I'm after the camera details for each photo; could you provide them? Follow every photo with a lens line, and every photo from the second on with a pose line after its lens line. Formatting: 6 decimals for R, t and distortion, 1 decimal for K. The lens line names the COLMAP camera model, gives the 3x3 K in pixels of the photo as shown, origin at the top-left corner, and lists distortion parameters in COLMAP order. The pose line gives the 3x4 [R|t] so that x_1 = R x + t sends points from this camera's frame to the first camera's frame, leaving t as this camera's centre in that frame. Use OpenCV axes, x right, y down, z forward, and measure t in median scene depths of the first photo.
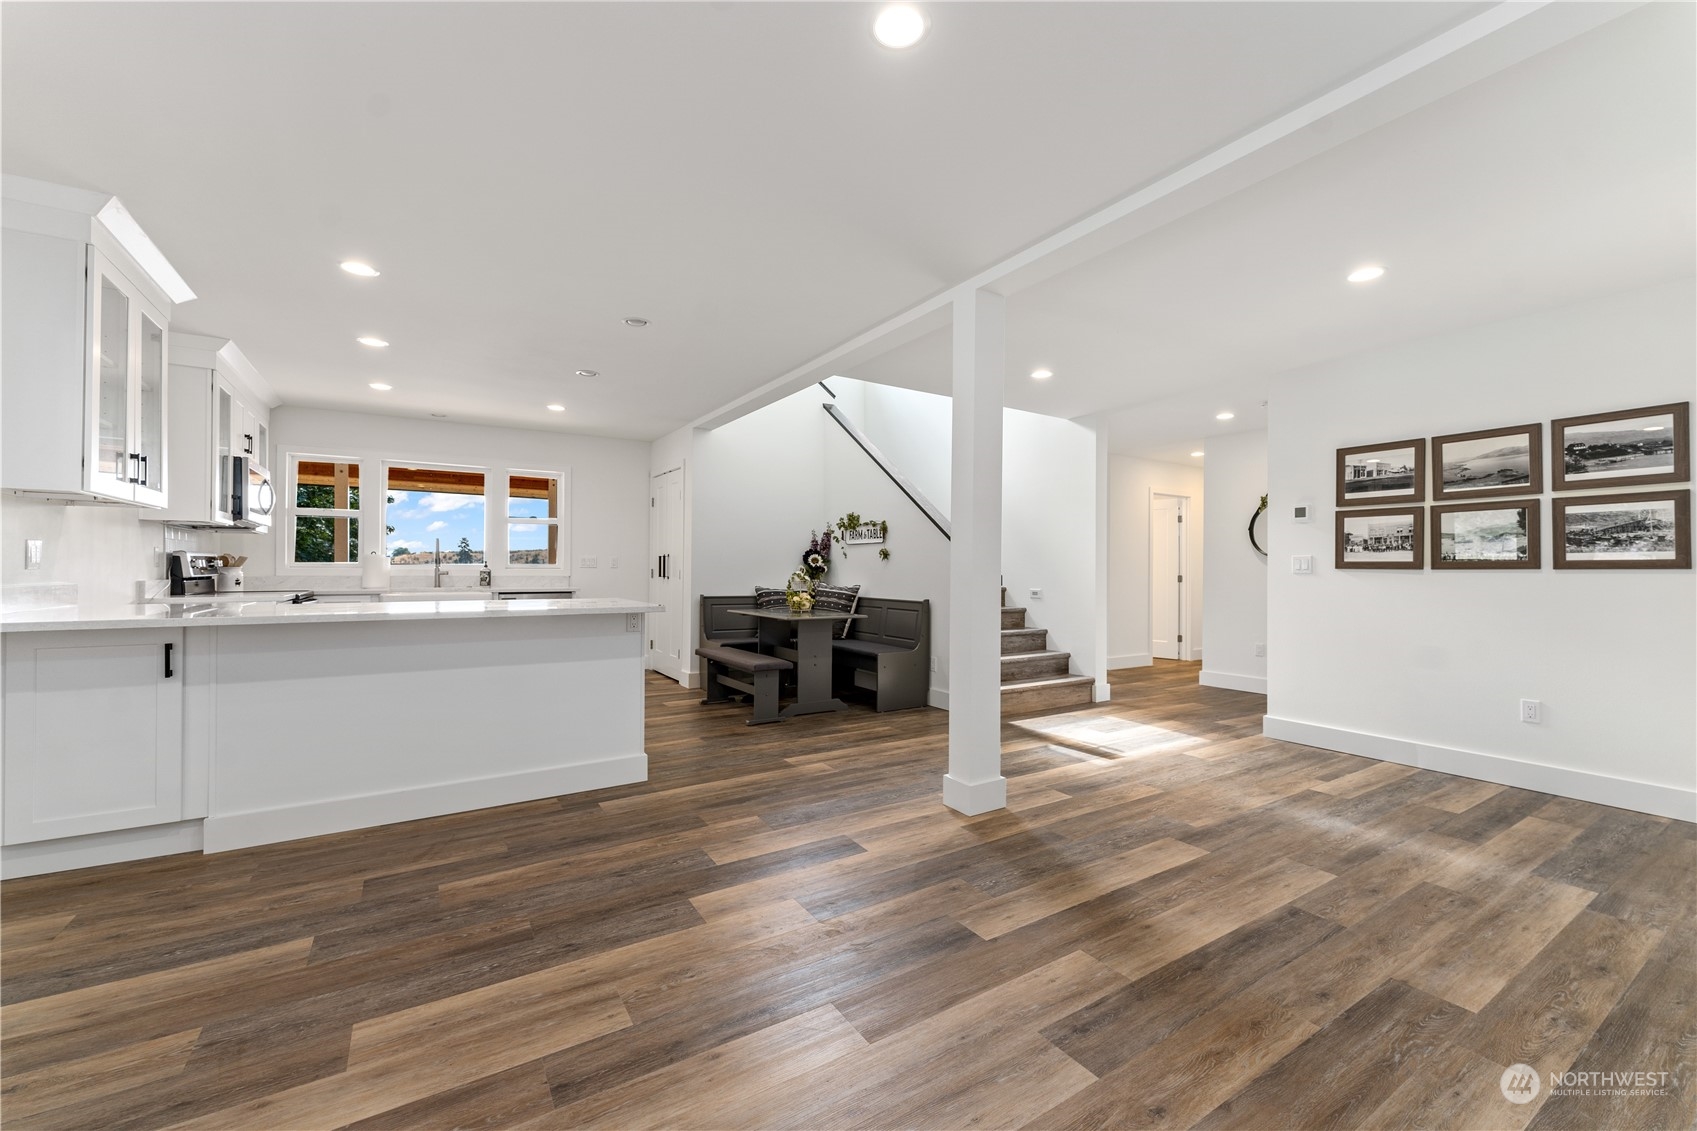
lens RADIAL K [[680.1, 0, 846.4], [0, 680.1, 565.5], [0, 0, 1]] dist [0.001537, -0.000185]
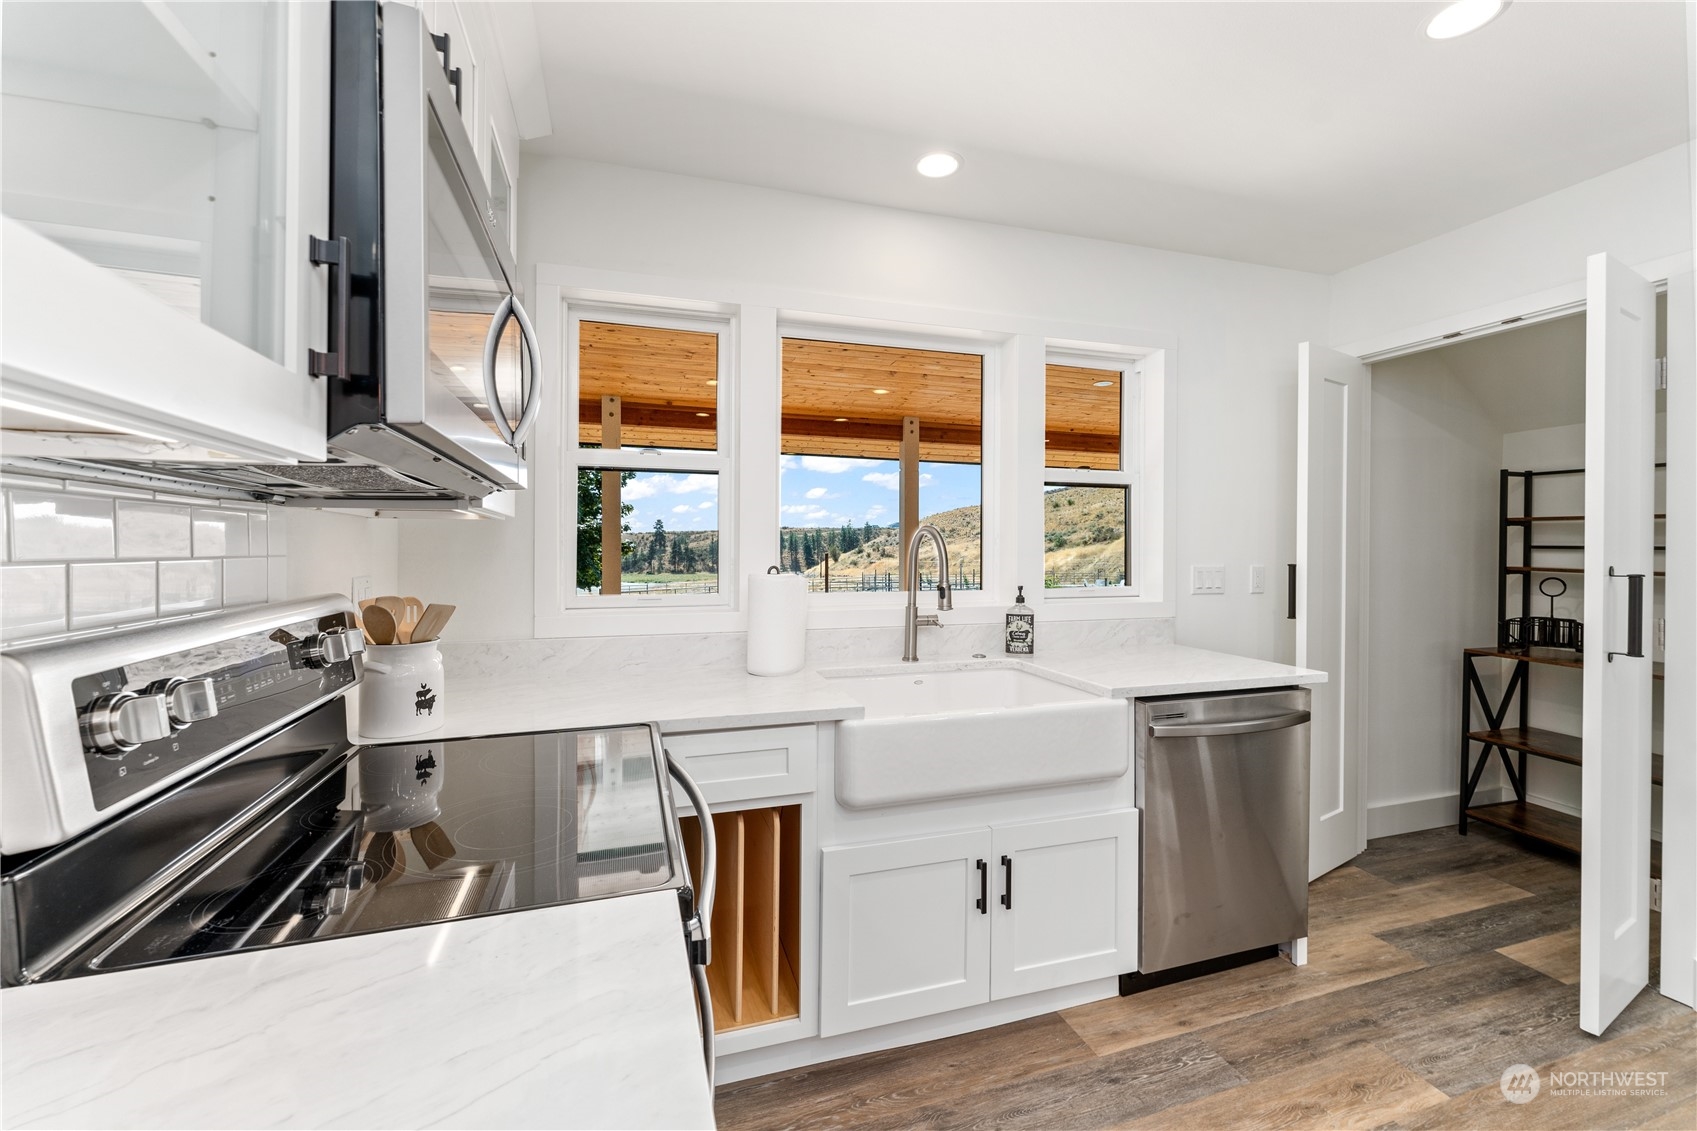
lens RADIAL K [[685.3, 0, 846.6], [0, 685.3, 549.7], [0, 0, 1]] dist [0.001958, 0.000080]
pose [[0.970532, -0.002037, -0.240964, -0.917195], [0.004036, 0.999961, 0.007803, -0.050280], [0.240939, -0.008545, 0.970503, 1.069462]]
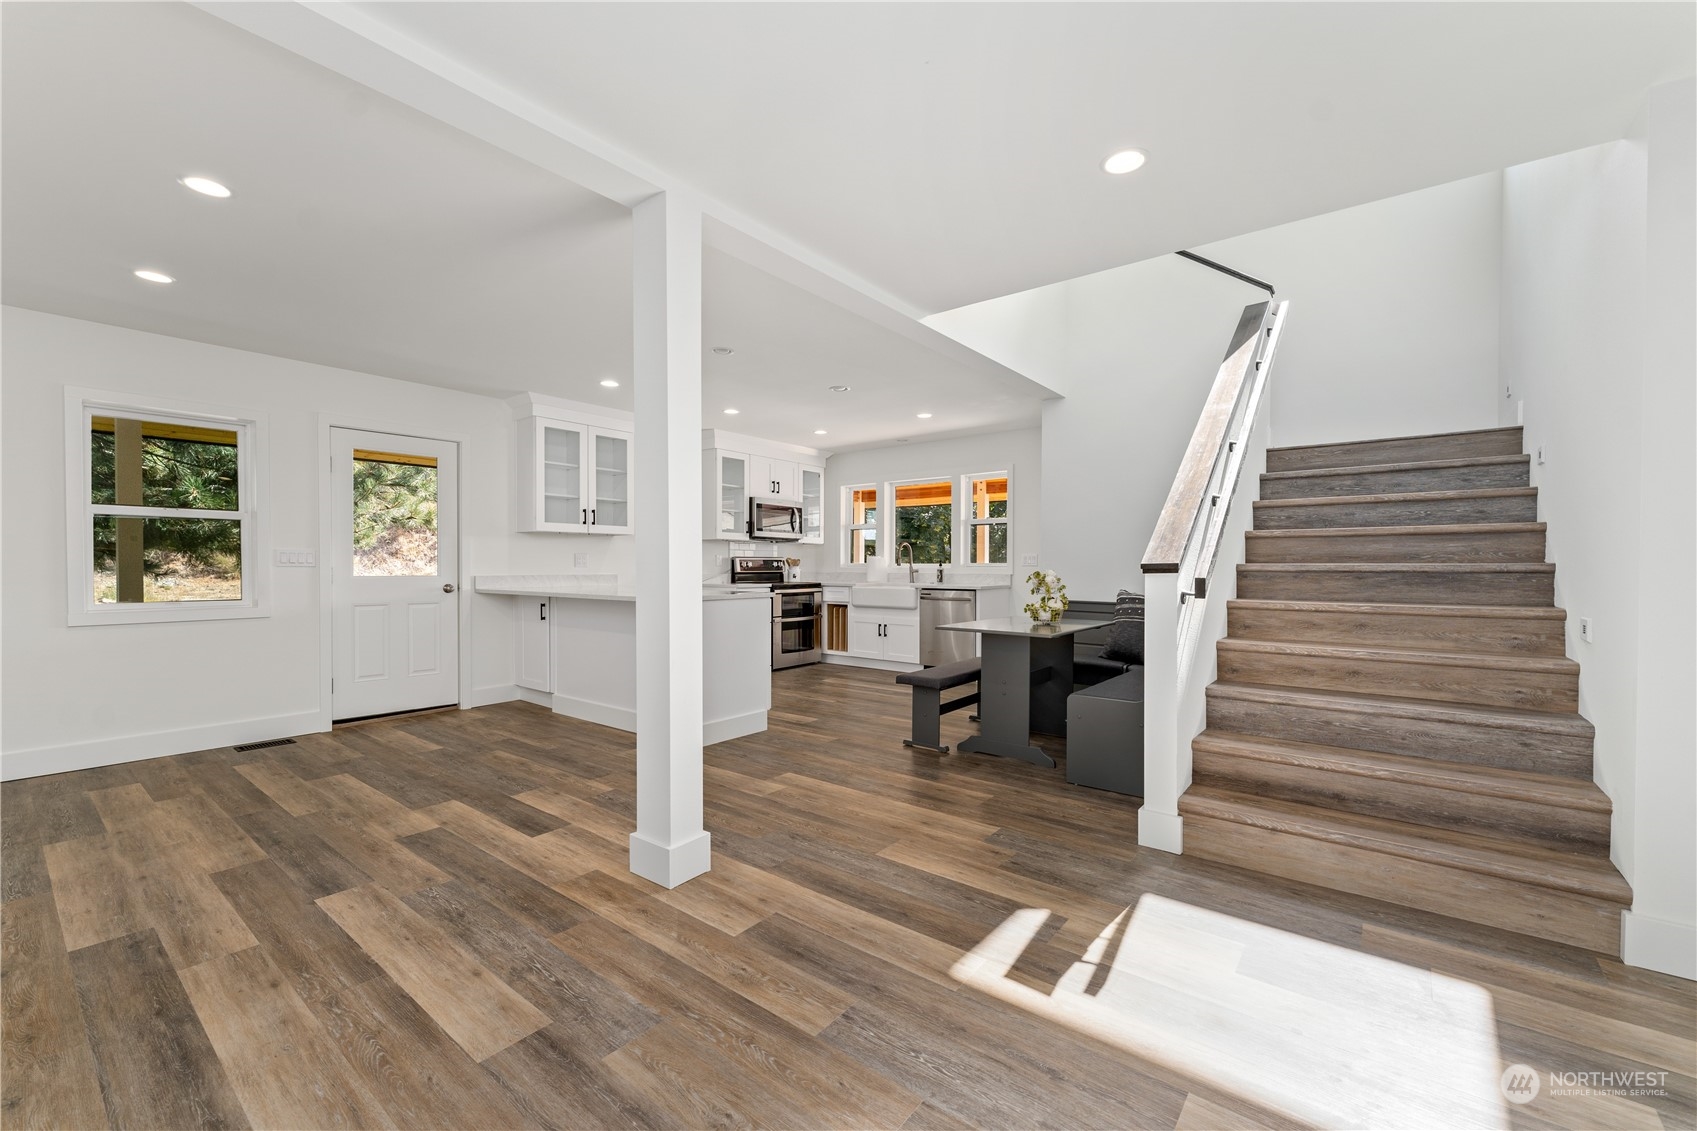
lens RADIAL K [[688.4, 0, 841.5], [0, 688.4, 574.8], [0, 0, 1]] dist [0.000204, 0.000084]
pose [[0.329105, 0.009581, -0.944245, 0.862136], [0.005308, 0.999914, 0.011996, 0.004818], [0.944279, -0.008960, 0.329025, 0.806056]]
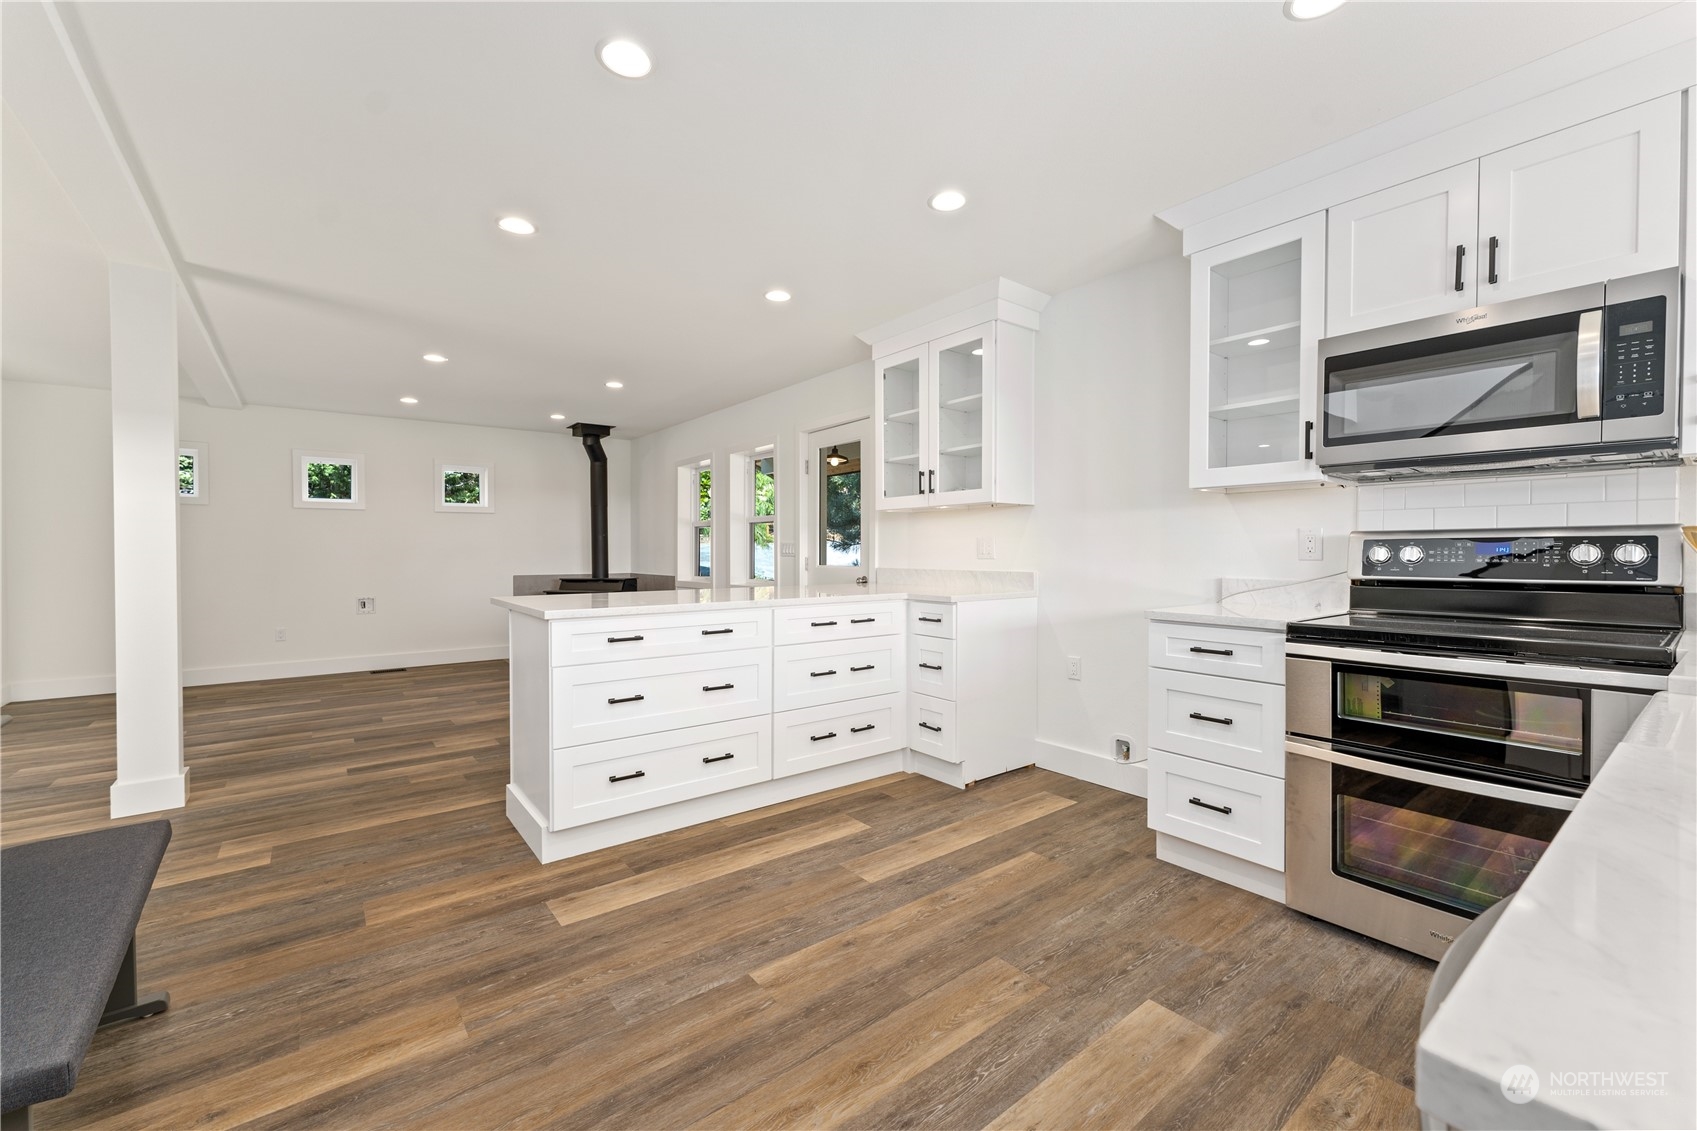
lens RADIAL K [[680.1, 0, 846.4], [0, 680.1, 565.5], [0, 0, 1]] dist [0.001537, -0.000185]
pose [[-0.994111, -0.002539, -0.108332, -0.584033], [-0.003515, 0.999955, 0.008812, 0.003136], [0.108305, 0.009140, -0.994076, 1.777897]]
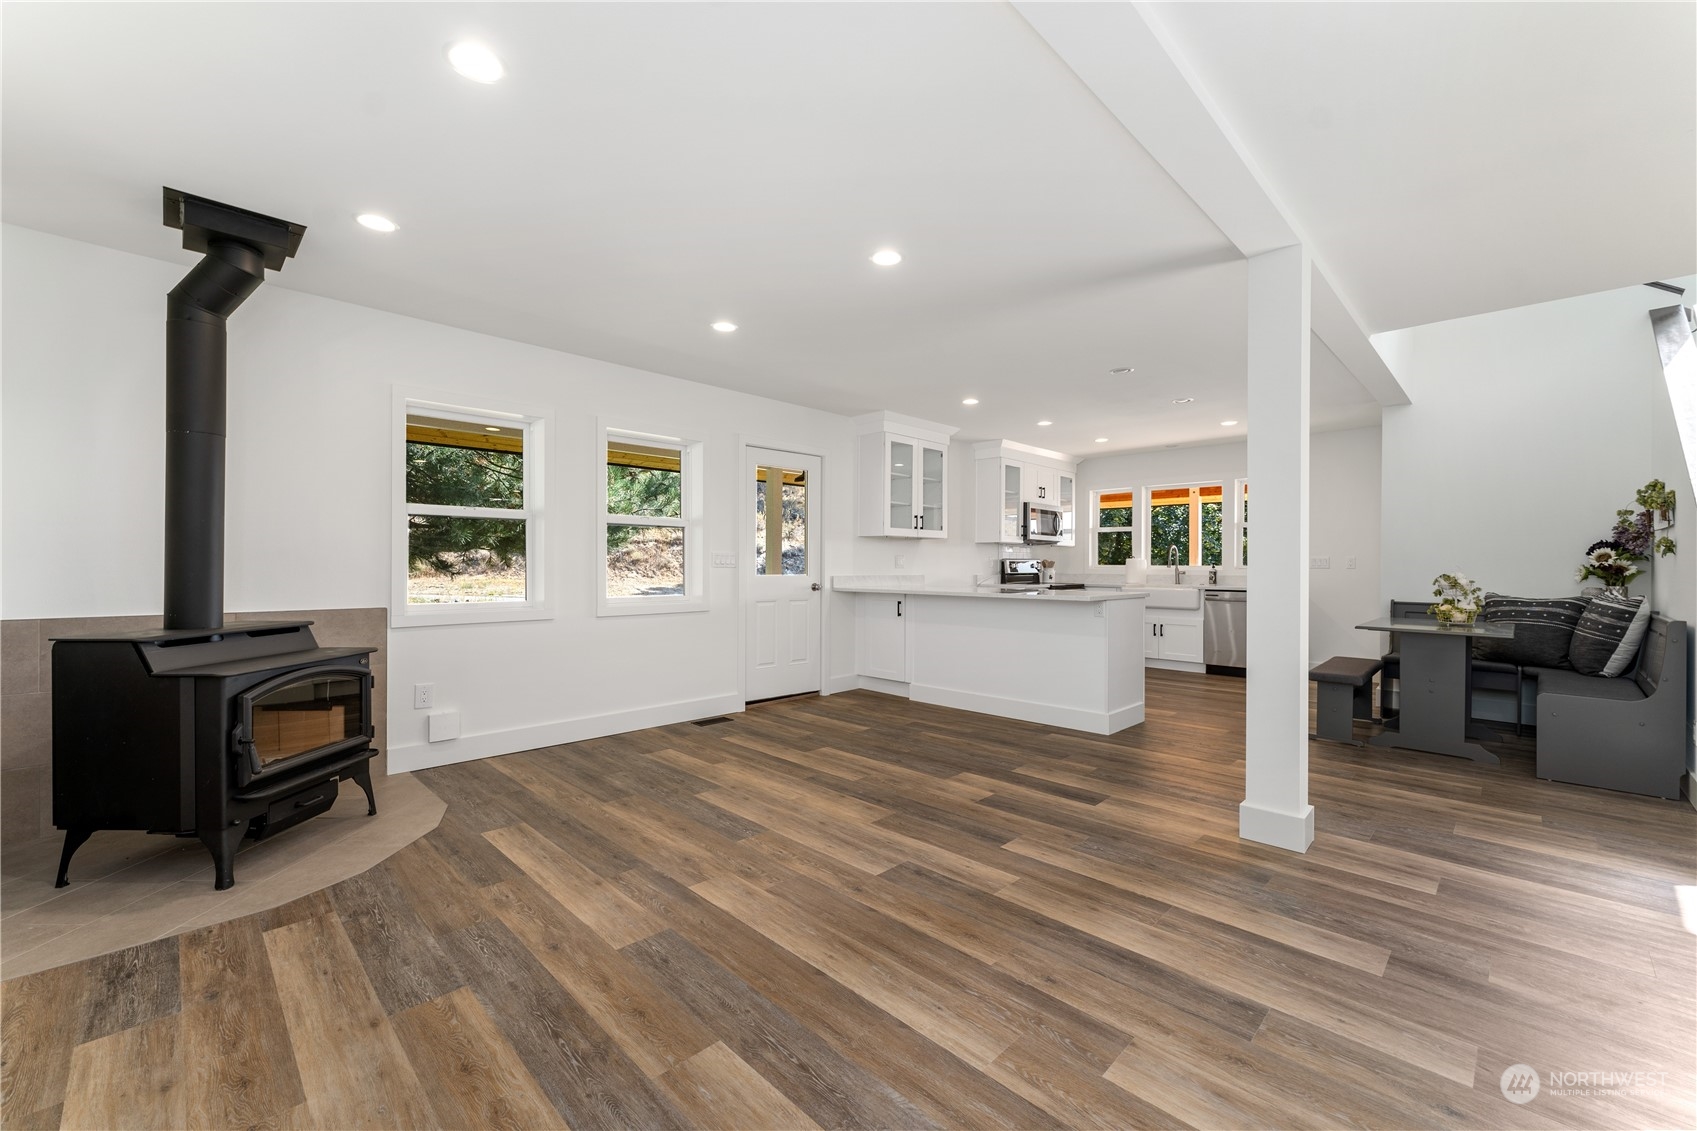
lens RADIAL K [[680.1, 0, 846.4], [0, 680.1, 565.5], [0, 0, 1]] dist [0.001537, -0.000185]
pose [[0.221170, -0.004011, -0.975227, 0.800784], [0.002260, 0.999991, -0.003601, 0.002191], [0.975233, -0.001408, 0.221177, 0.229411]]
